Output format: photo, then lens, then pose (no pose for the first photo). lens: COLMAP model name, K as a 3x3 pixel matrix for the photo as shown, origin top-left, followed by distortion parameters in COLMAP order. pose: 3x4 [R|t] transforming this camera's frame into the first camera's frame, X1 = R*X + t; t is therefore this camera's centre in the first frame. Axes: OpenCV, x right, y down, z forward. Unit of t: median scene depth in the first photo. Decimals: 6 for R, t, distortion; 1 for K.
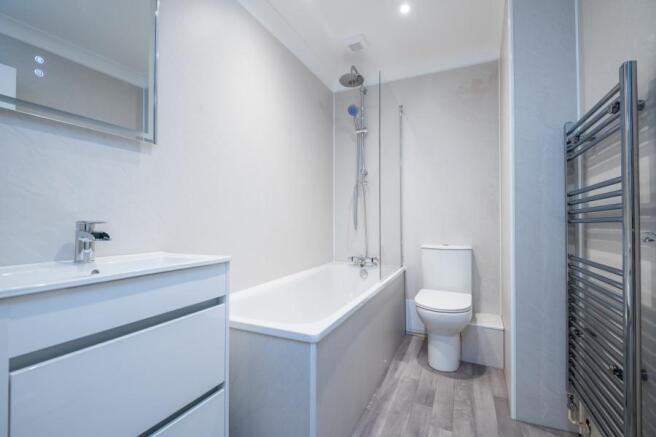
lens RADIAL K [[297.0, 0, 328.0], [0, 297.0, 218.5], [0, 0, 1]] dist [0.002395, -0.006962]
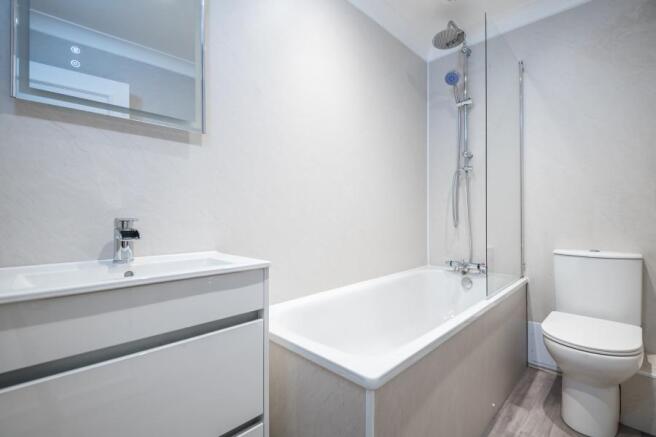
lens RADIAL K [[297.0, 0, 328.0], [0, 297.0, 218.5], [0, 0, 1]] dist [0.002395, -0.006962]
pose [[0.940515, 0.000997, -0.339751, 0.048085], [0.004441, 0.999874, 0.015229, -0.000763], [0.339723, -0.015832, 0.940392, 0.148096]]
